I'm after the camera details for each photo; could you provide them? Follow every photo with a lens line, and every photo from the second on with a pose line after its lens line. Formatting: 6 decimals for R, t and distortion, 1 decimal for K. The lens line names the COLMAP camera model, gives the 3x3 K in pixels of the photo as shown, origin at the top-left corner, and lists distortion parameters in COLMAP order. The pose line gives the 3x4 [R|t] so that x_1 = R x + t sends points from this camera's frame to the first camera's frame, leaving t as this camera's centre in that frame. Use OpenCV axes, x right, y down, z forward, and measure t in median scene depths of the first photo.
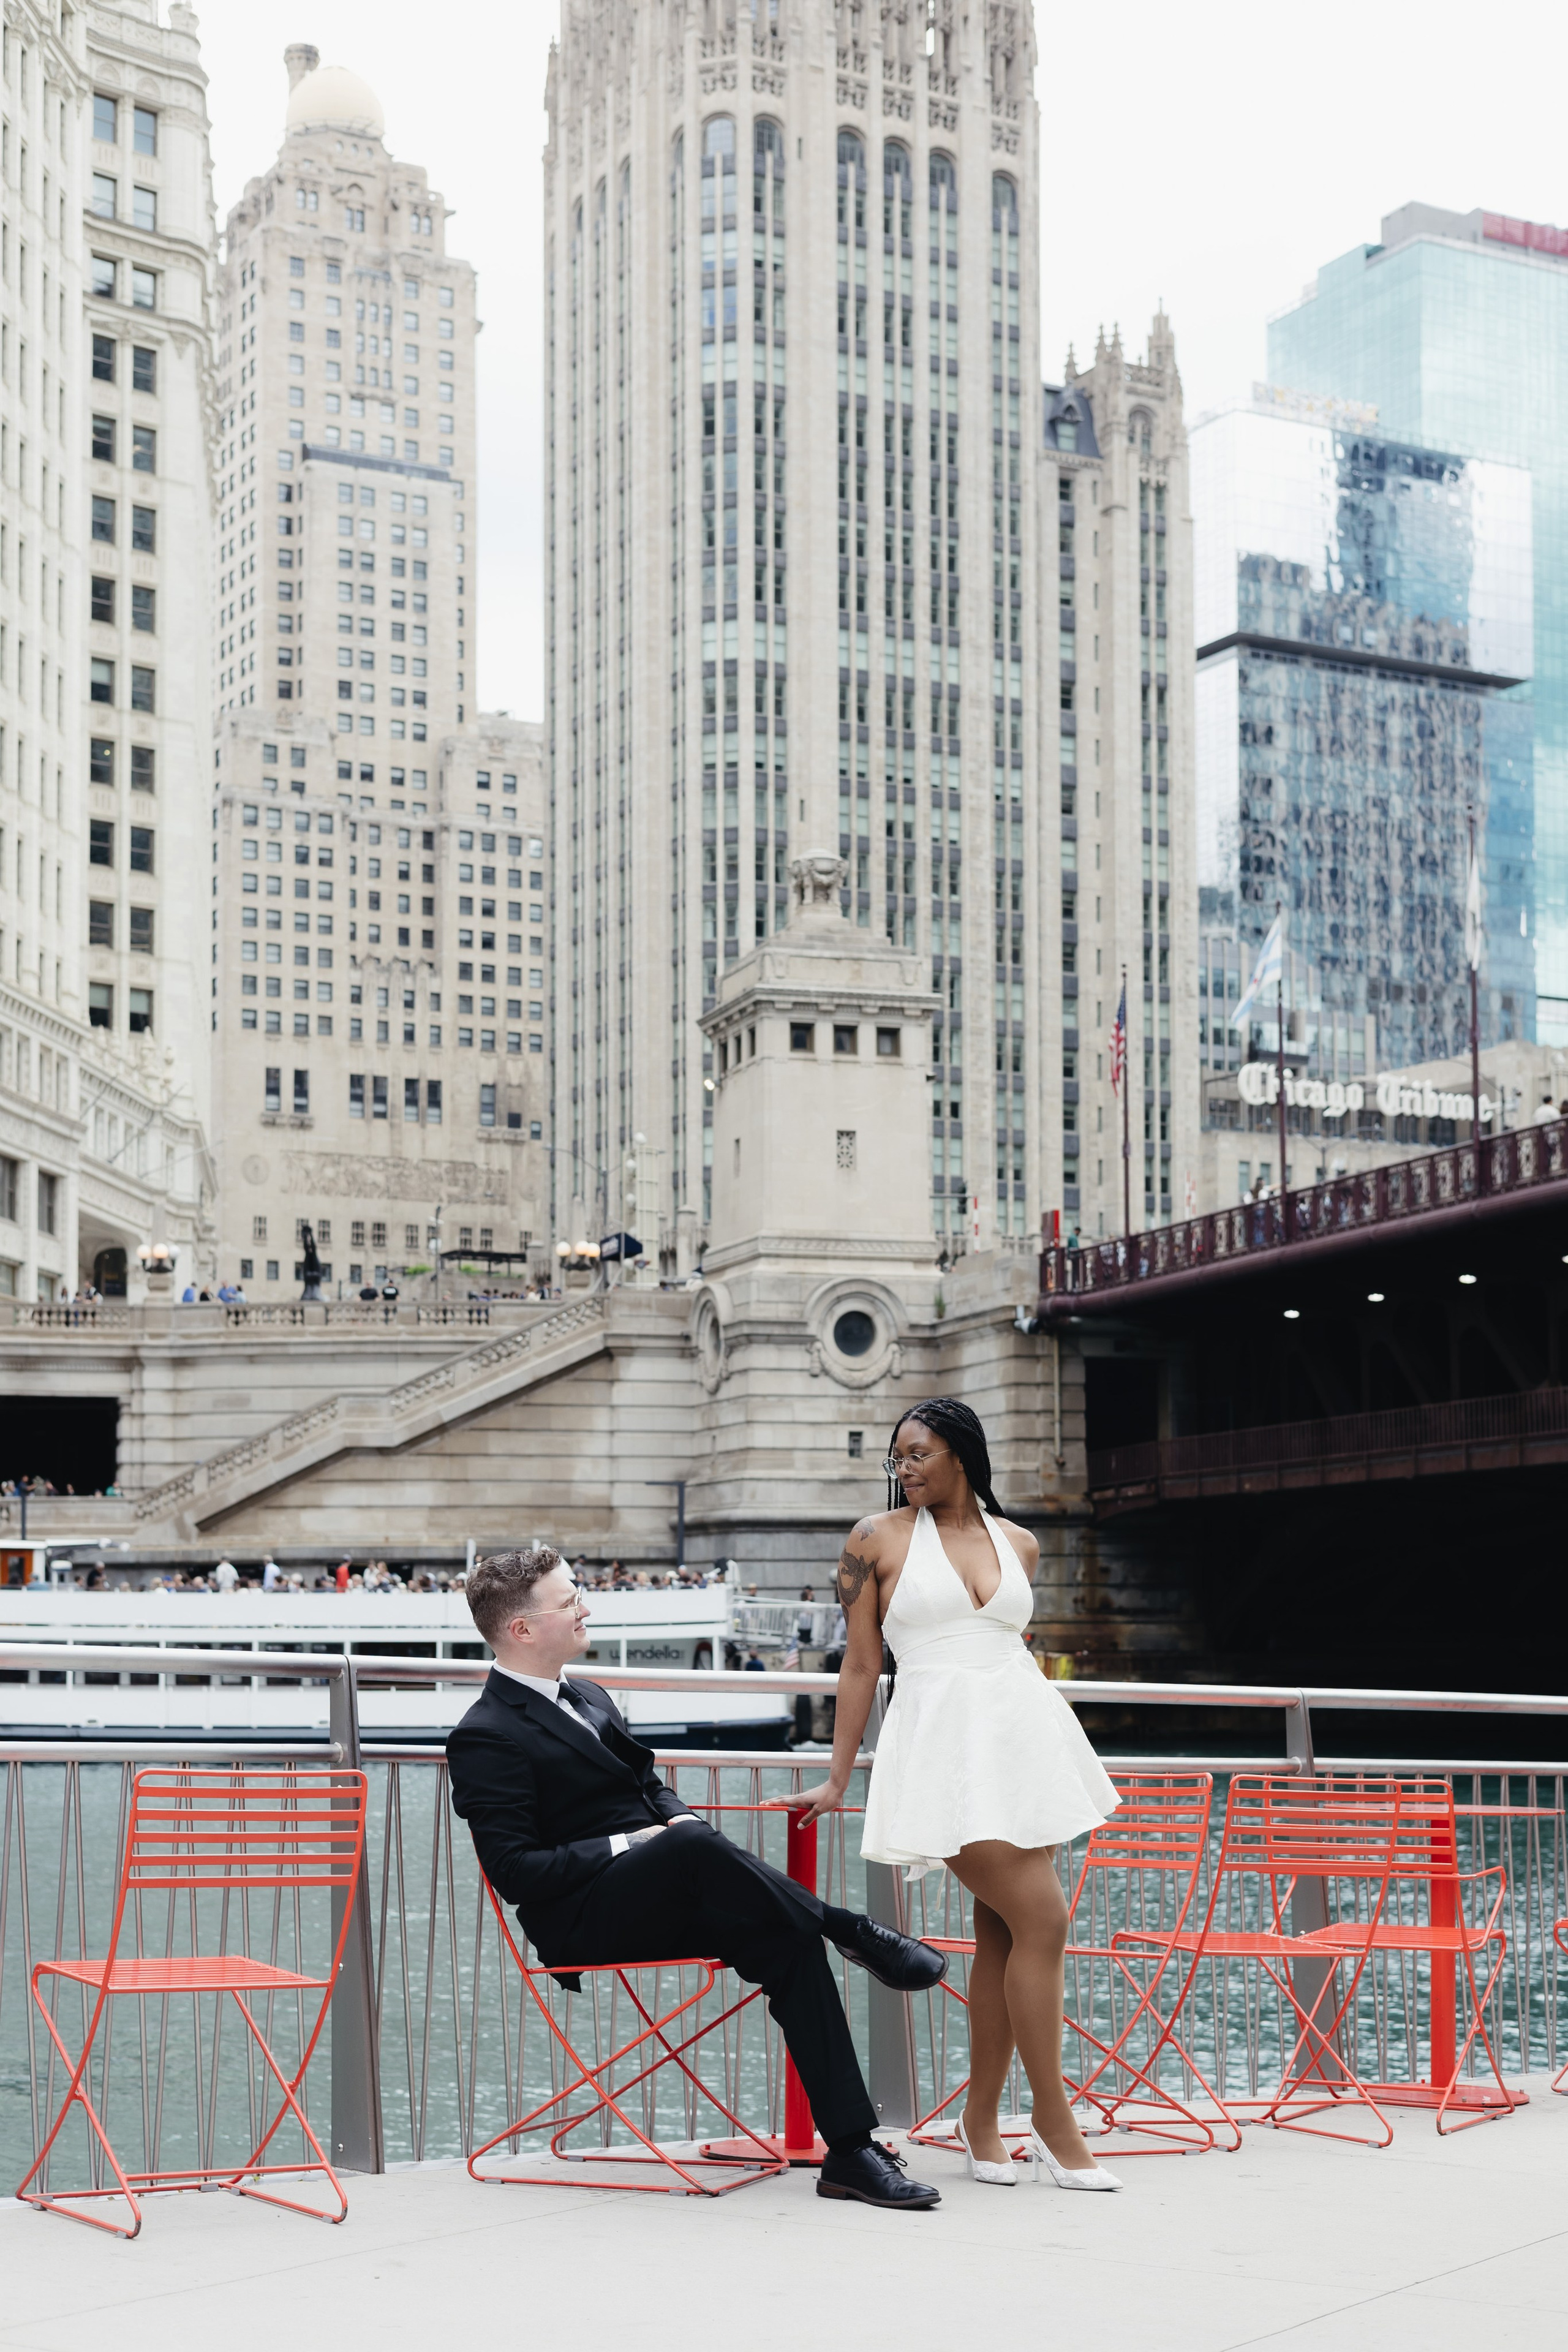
lens RADIAL K [[3289.3, 0, 793.6], [0, 3289.3, 1454.4], [0, 0, 1]] dist [0.027395, 0.000000]
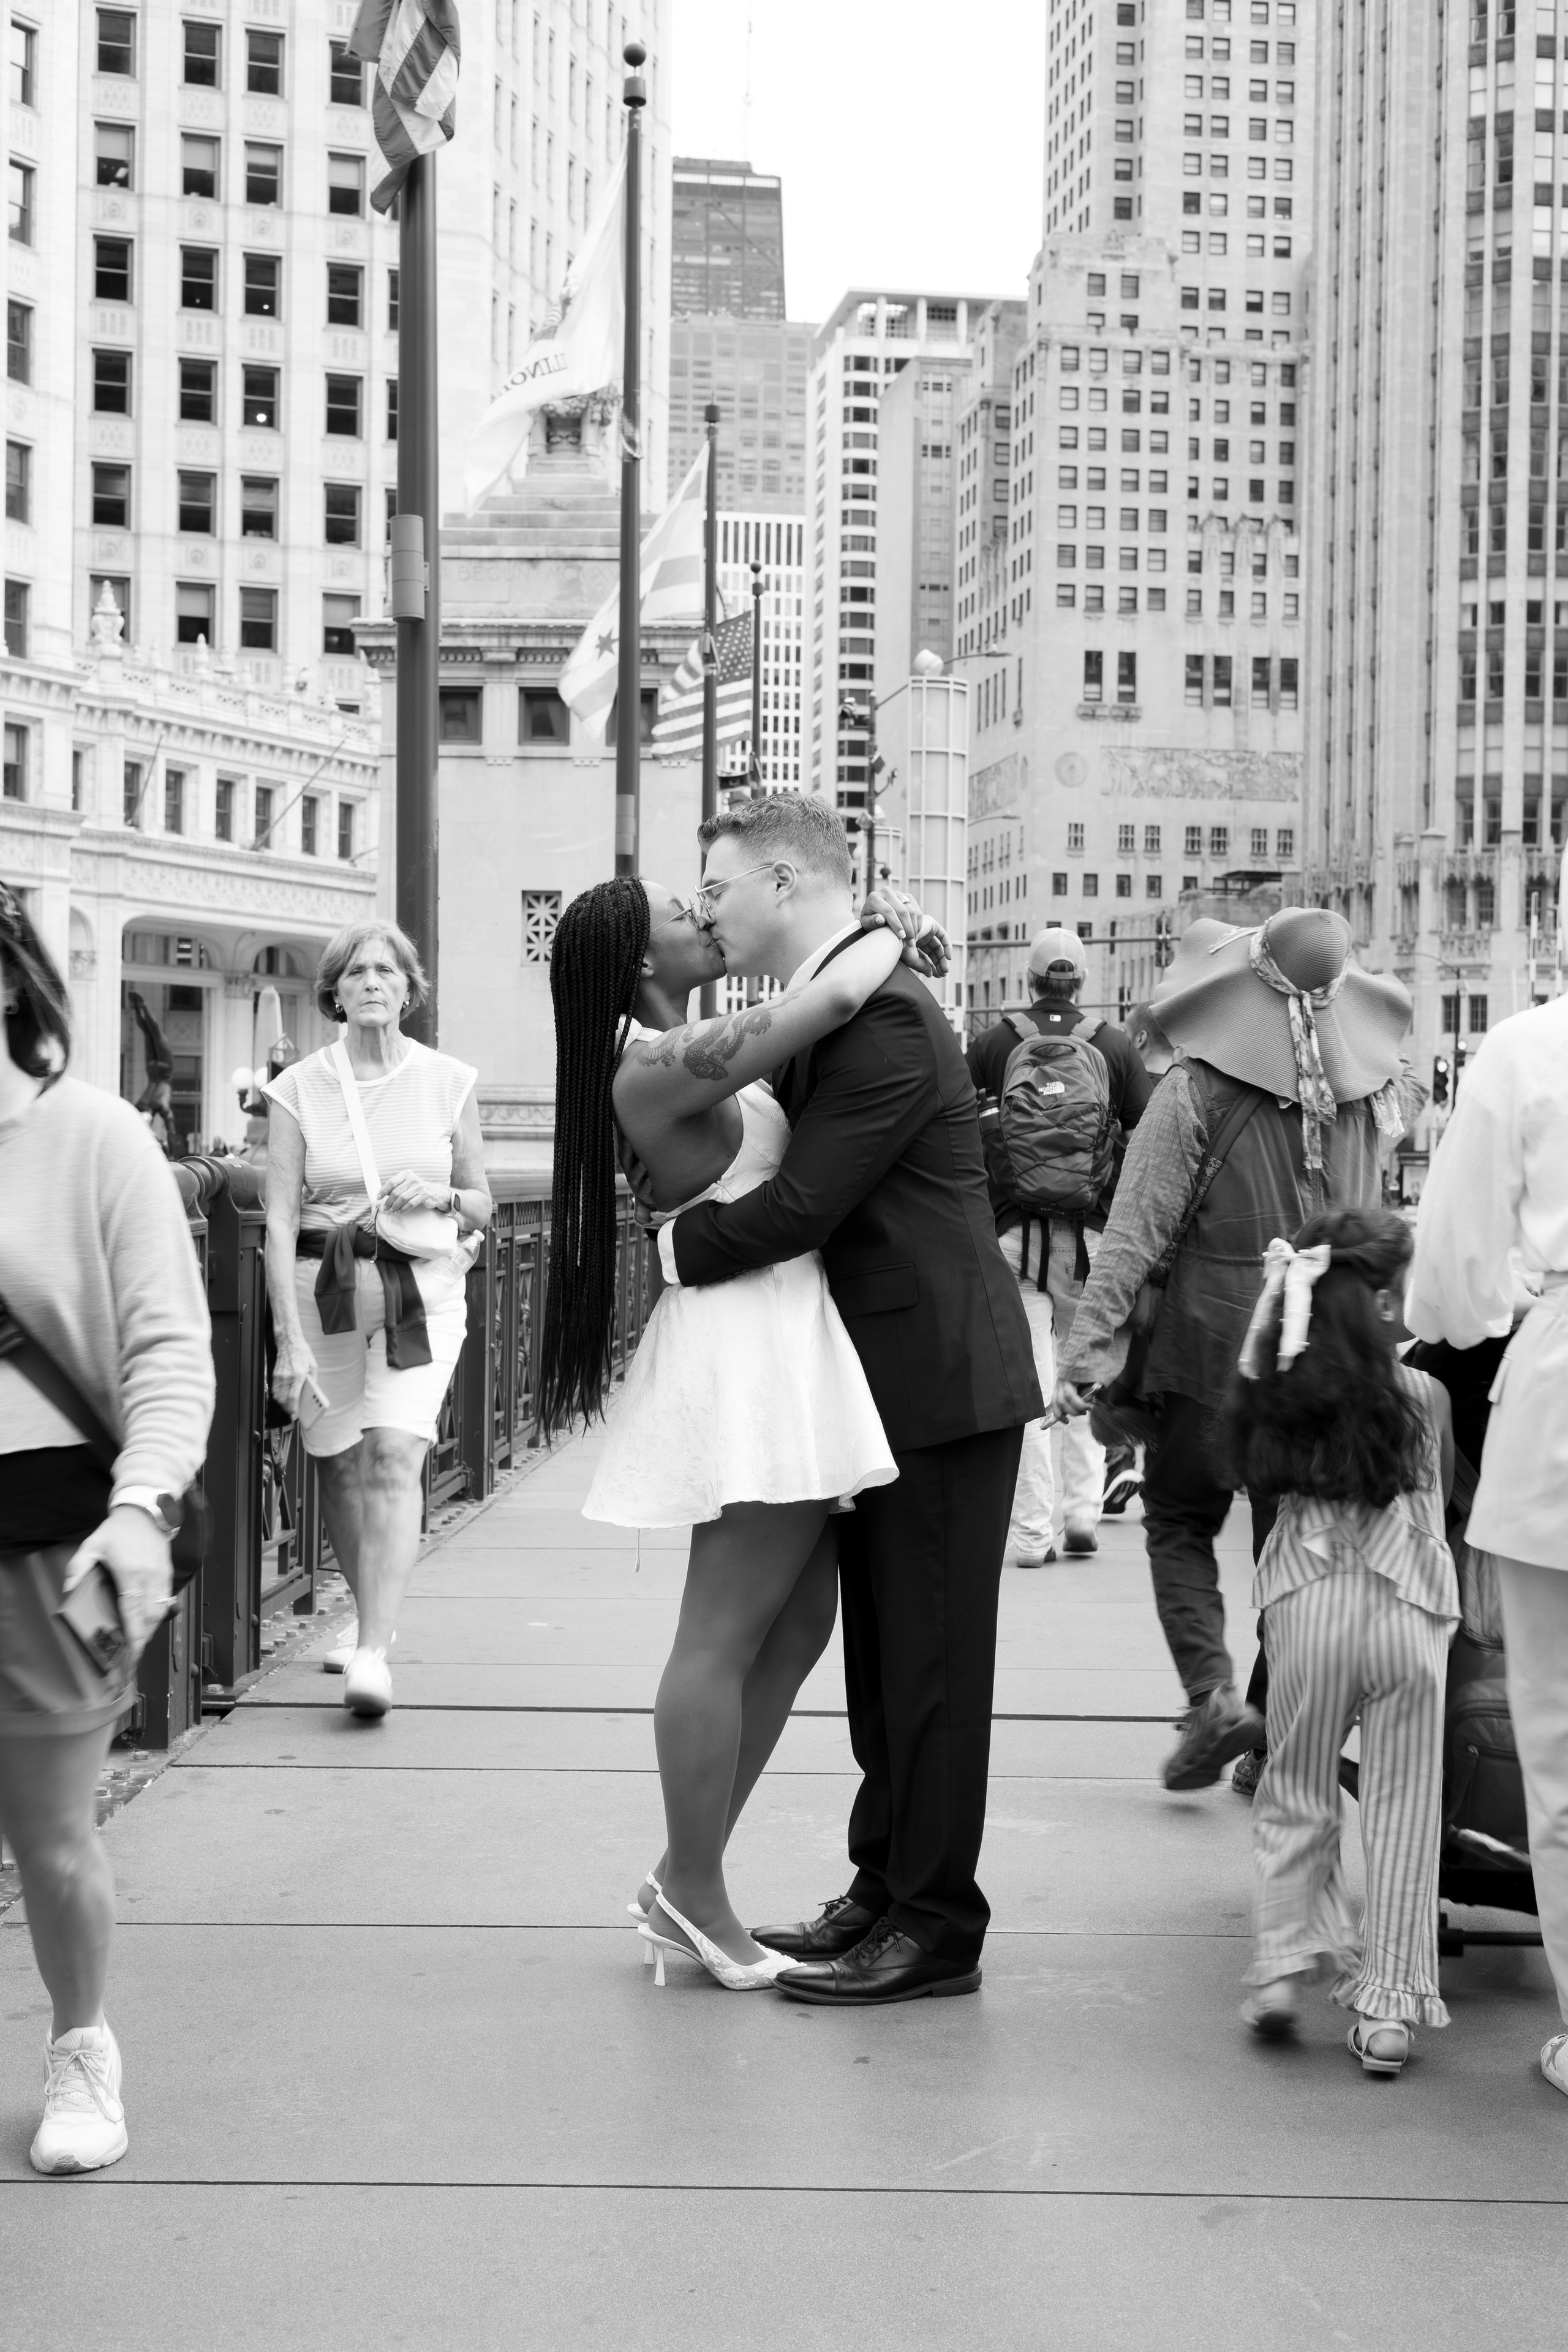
lens RADIAL K [[3289.3, 0, 793.2], [0, 3289.3, 1175.2], [0, 0, 1]] dist [0.027395, 0.000000]
pose [[0.938775, 0.024981, -0.343623, 0.068418], [-0.007694, 0.998639, 0.051580, -0.023203], [0.344444, -0.045778, 0.937690, 0.149967]]
